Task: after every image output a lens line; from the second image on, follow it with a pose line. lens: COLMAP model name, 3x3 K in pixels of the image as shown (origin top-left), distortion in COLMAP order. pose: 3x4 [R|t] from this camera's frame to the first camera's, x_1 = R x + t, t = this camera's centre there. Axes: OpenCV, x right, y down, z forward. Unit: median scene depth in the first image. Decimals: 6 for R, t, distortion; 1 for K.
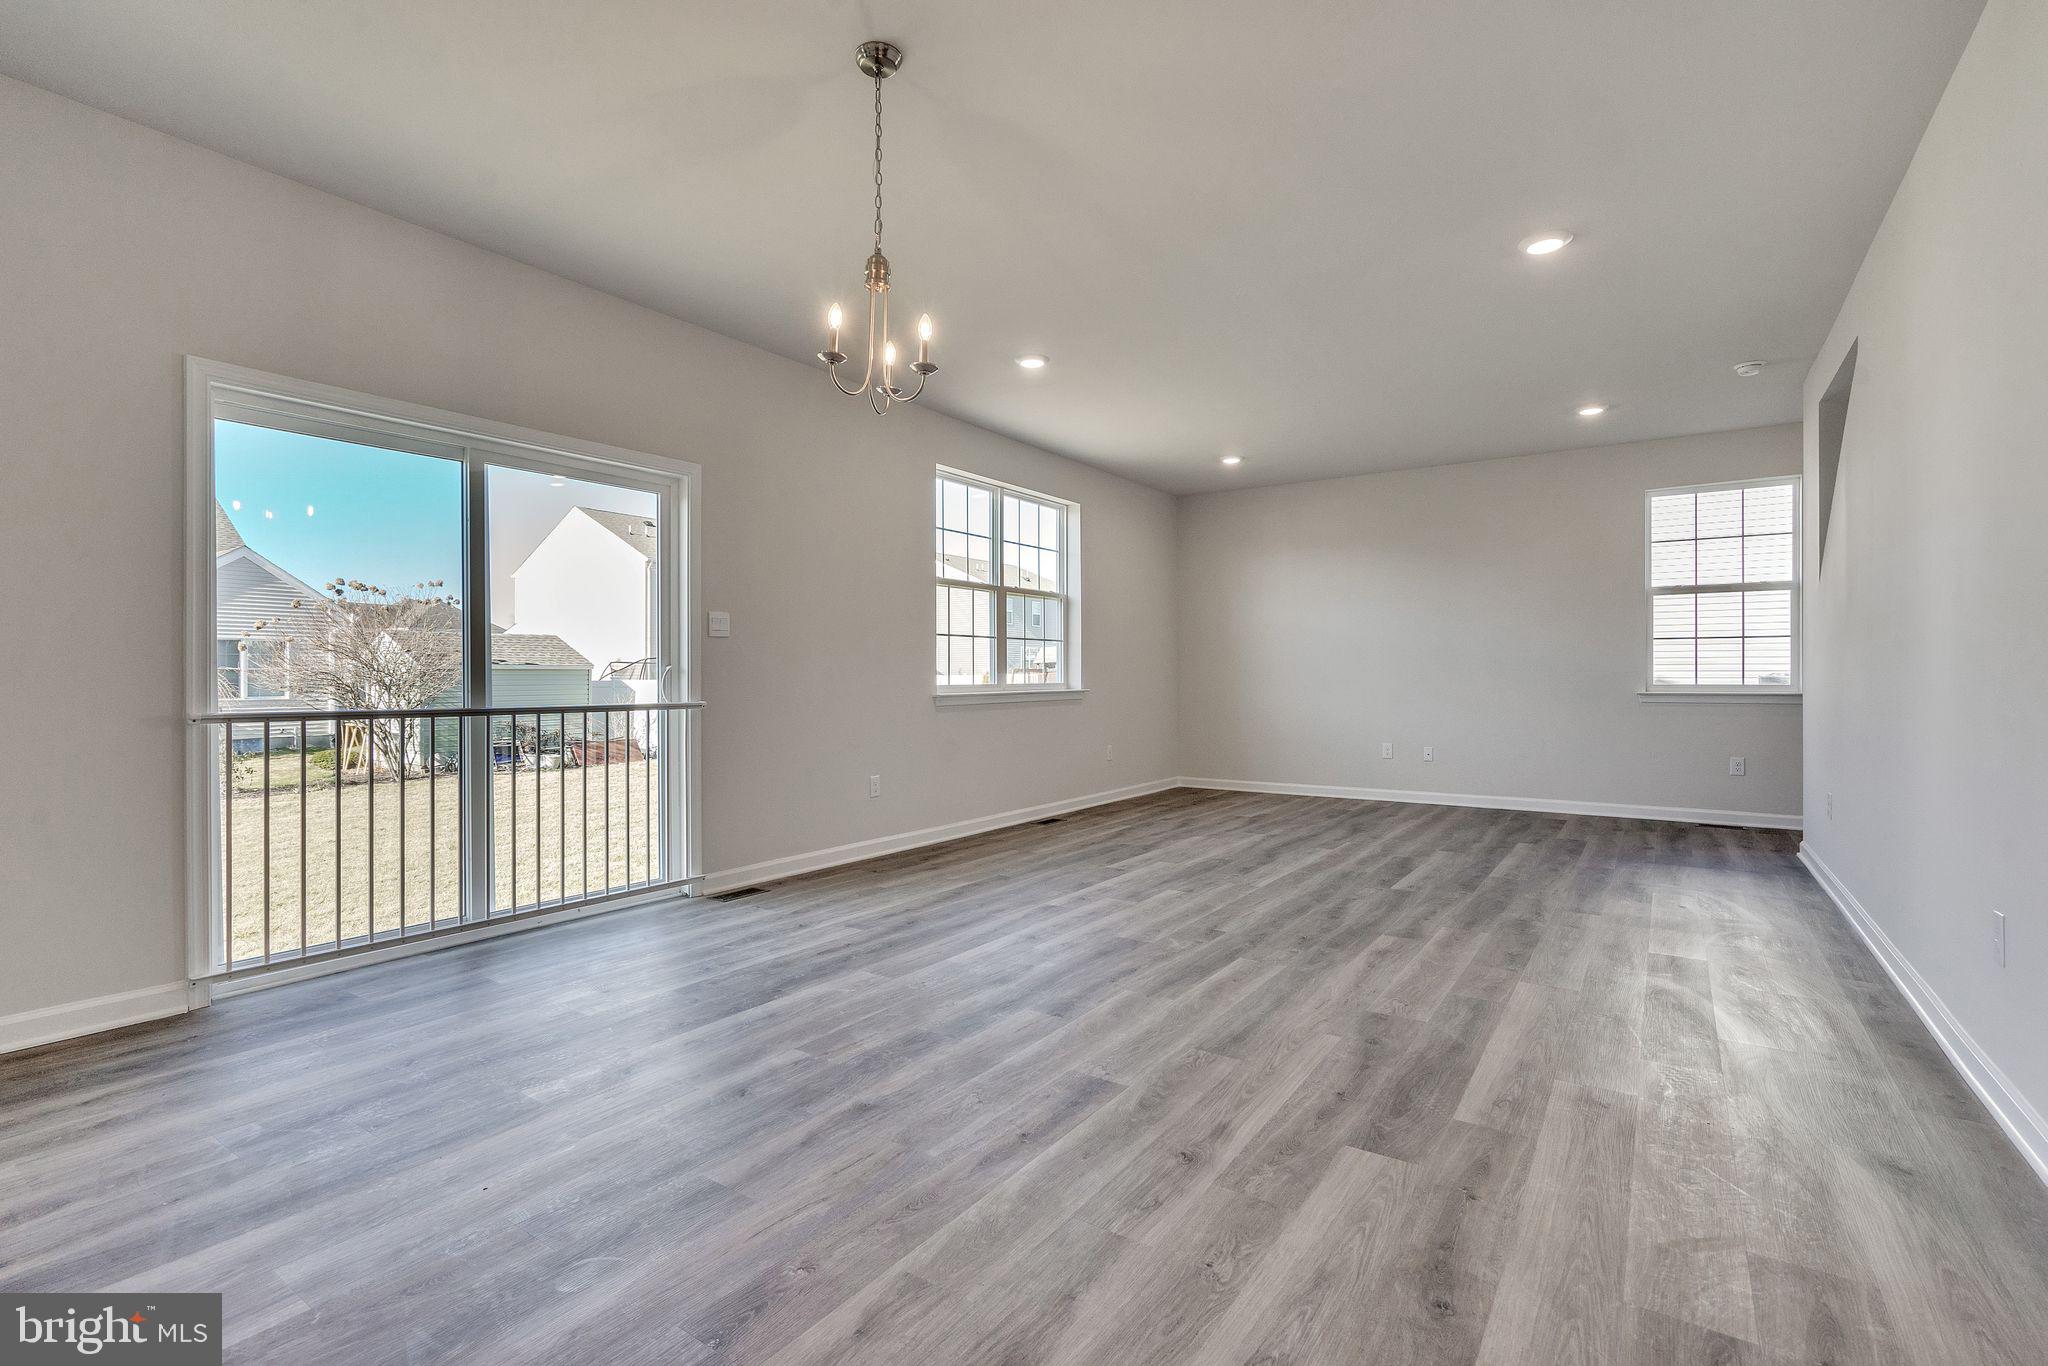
lens RADIAL K [[933.2, 0, 1024.0], [0, 933.2, 683.0], [0, 0, 1]] dist [0.000216, -0.000131]
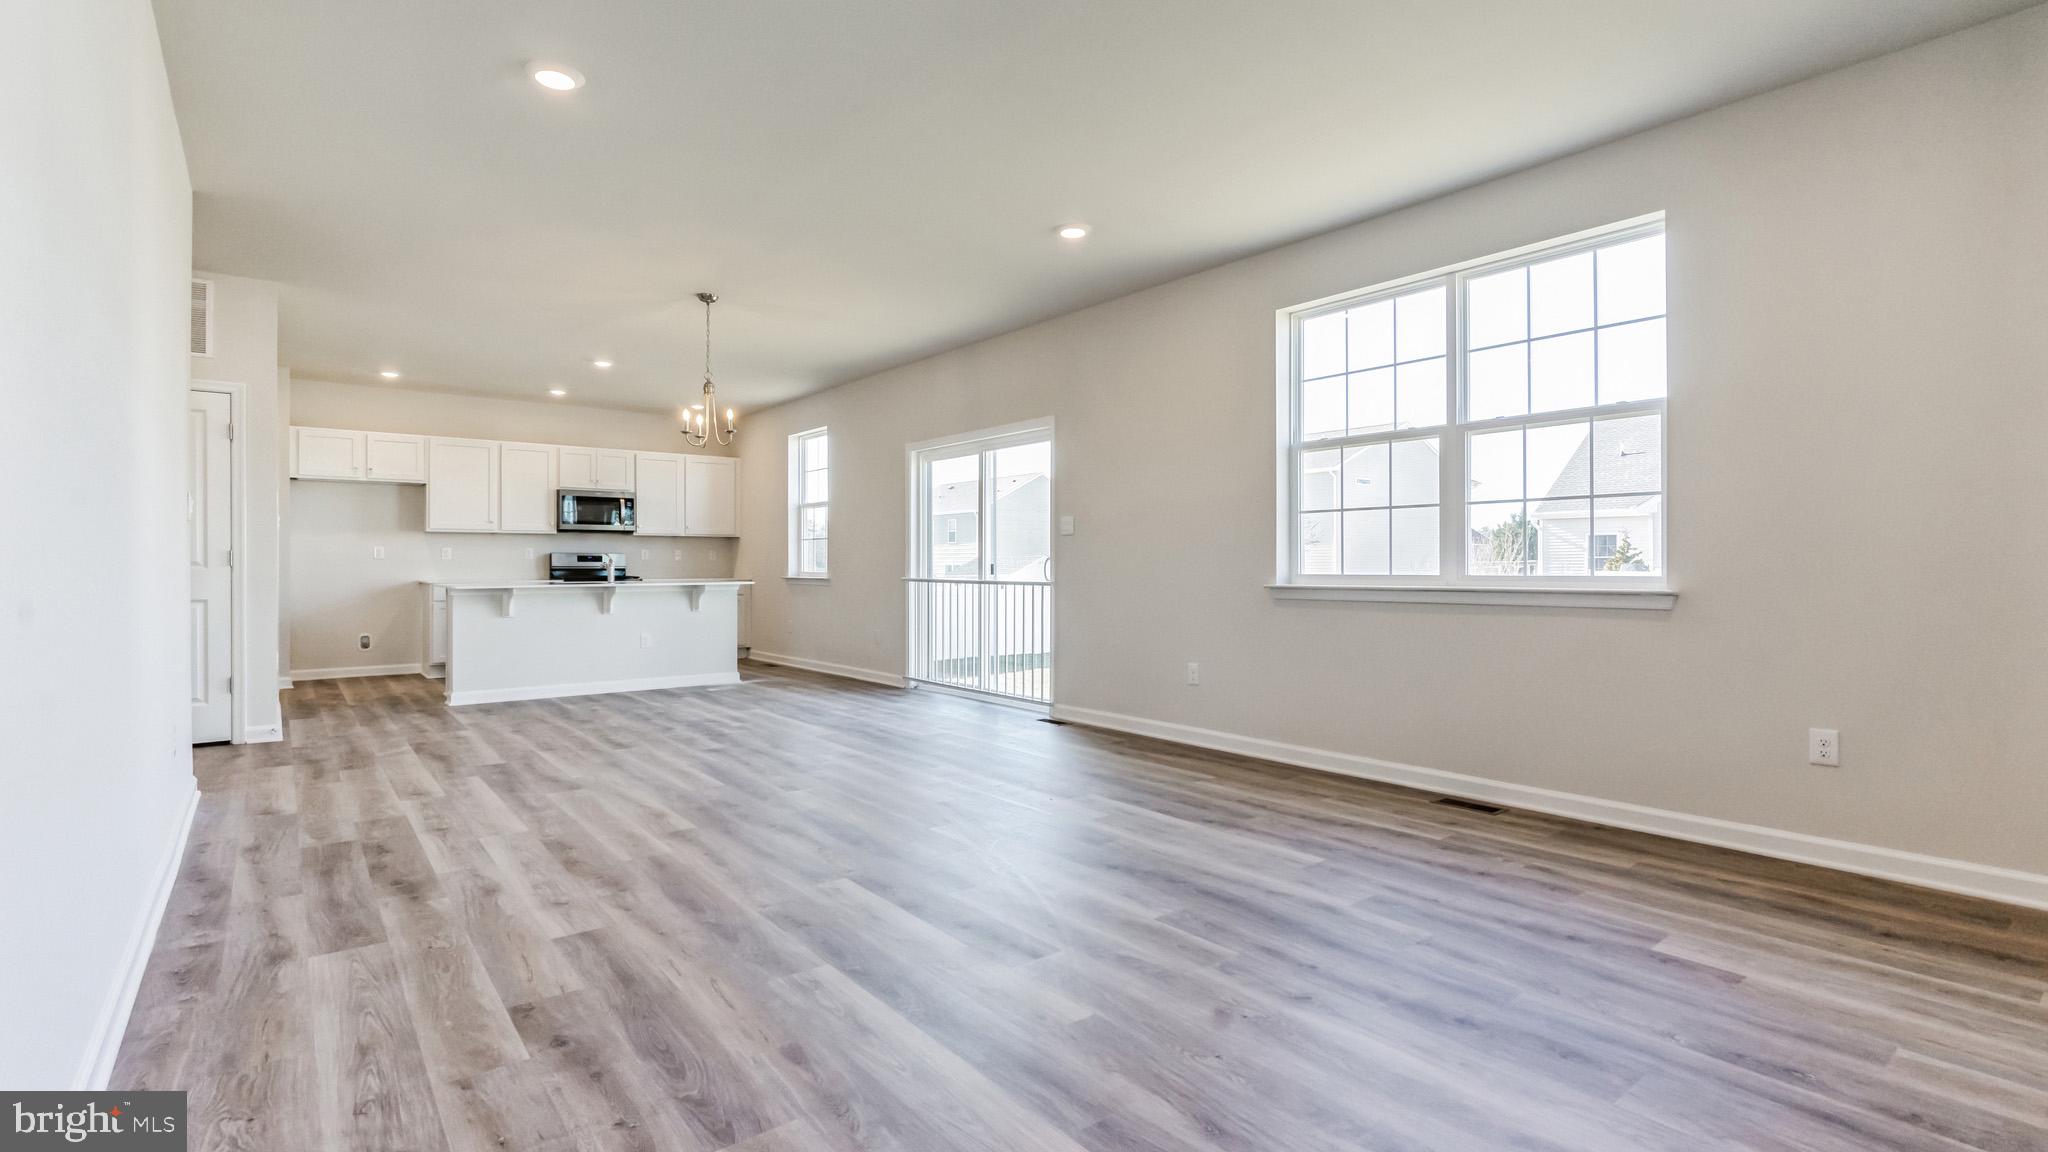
lens RADIAL K [[947.6, 0, 1018.1], [0, 947.6, 560.2], [0, 0, 1]] dist [0.015083, -0.000079]
pose [[-0.295957, -0.002044, -0.955199, 0.844314], [-0.004089, 0.999991, -0.000873, -0.008557], [0.955192, 0.003647, -0.295963, 1.100224]]
